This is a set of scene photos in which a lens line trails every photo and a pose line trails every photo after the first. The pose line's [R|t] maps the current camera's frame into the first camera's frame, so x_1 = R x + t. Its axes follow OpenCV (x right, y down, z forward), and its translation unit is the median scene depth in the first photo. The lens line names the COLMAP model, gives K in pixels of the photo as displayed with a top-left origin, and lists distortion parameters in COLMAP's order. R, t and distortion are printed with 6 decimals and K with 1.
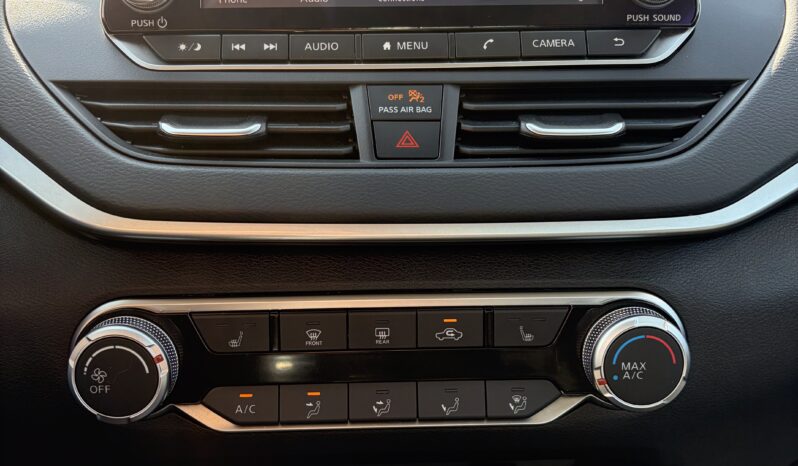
lens RADIAL K [[800.3, 0, 399.0], [0, 800.3, 233.0], [0, 0, 1]] dist [0.173877, -0.569155]
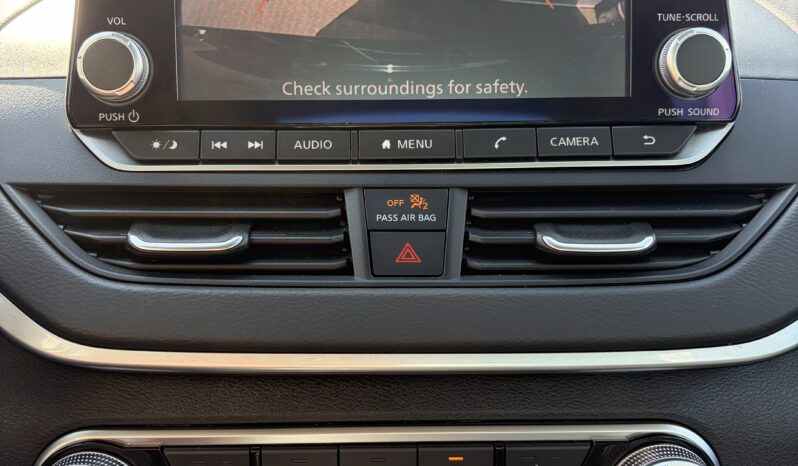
lens RADIAL K [[800.3, 0, 399.0], [0, 800.3, 233.0], [0, 0, 1]] dist [0.173877, -0.569155]
pose [[0.999885, 0.007996, -0.012854, 0.011302], [-0.007916, 0.999949, 0.006276, -0.141292], [0.012903, -0.006174, 0.999898, 0.115407]]
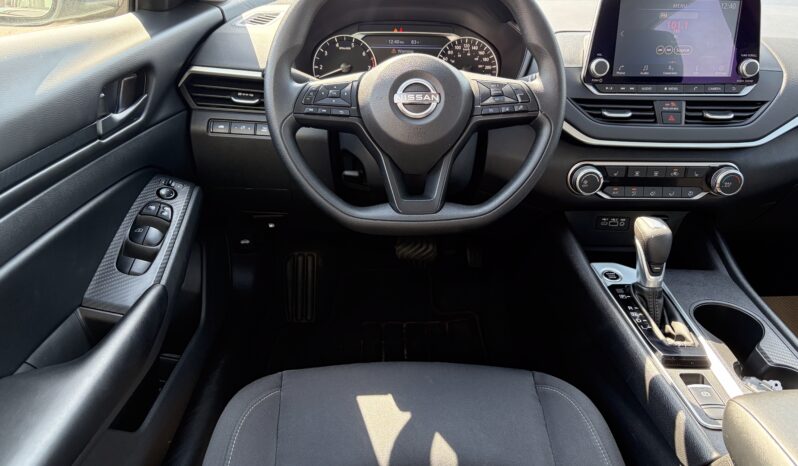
lens RADIAL K [[612.5, 0, 399.0], [0, 612.5, 233.0], [0, 0, 1]] dist [0.009056, 0.005830]
pose [[0.999633, 0.027043, -0.001847, -1.134570], [-0.025929, 0.973862, 0.225654, -0.197032], [0.007901, -0.225523, 0.974206, -1.693187]]
